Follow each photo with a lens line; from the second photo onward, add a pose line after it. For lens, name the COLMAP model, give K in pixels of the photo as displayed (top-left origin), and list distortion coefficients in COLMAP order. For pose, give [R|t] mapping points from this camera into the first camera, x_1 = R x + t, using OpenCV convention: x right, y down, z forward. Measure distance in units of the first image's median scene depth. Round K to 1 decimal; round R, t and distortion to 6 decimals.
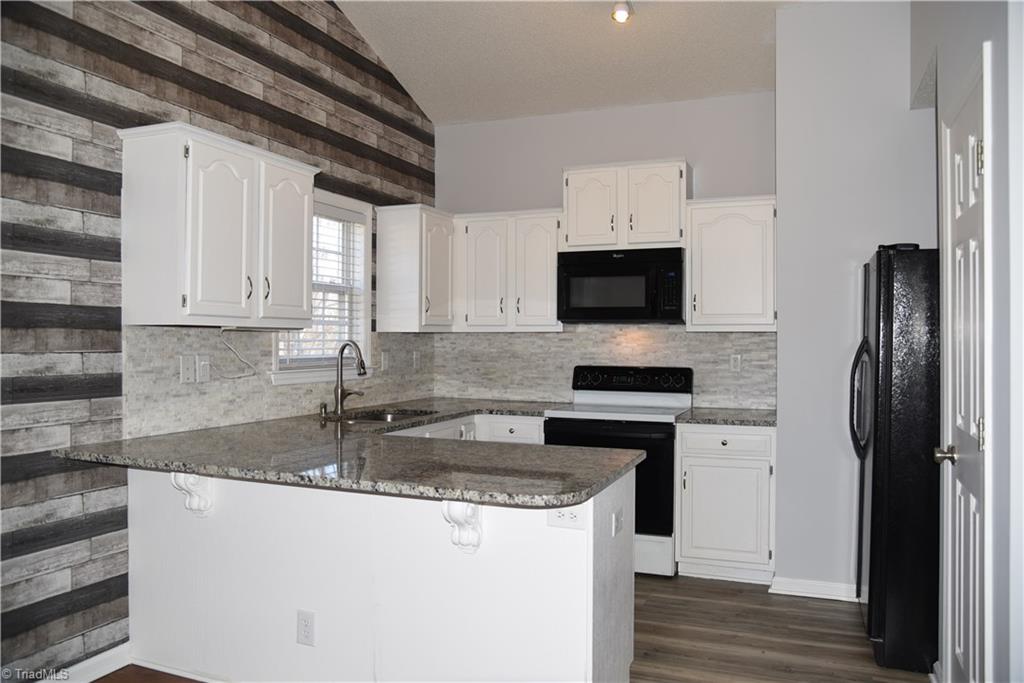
lens RADIAL K [[765.6, 0, 512.0], [0, 765.6, 341.5], [0, 0, 1]] dist [-0.077874, 0.069964]
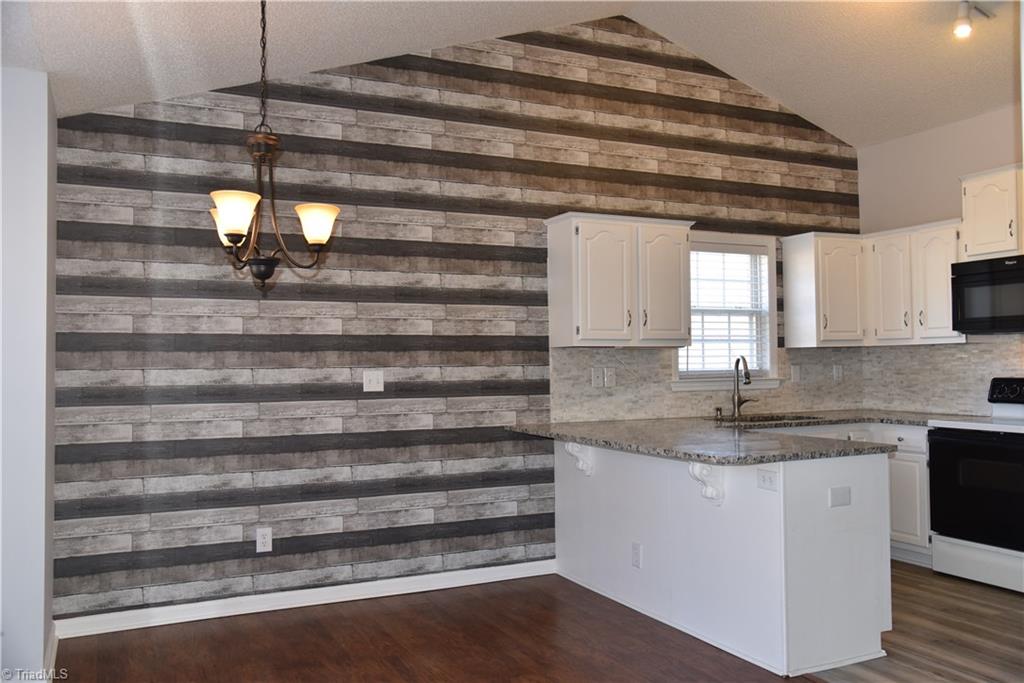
lens RADIAL K [[853.3, 0, 512.0], [0, 853.3, 341.5], [0, 0, 1]] dist [-0.011183, -0.000494]
pose [[0.739582, -0.029669, -0.672412, 0.453243], [0.013390, 0.999479, -0.029373, 0.011958], [0.672933, 0.012720, 0.739594, -0.250689]]
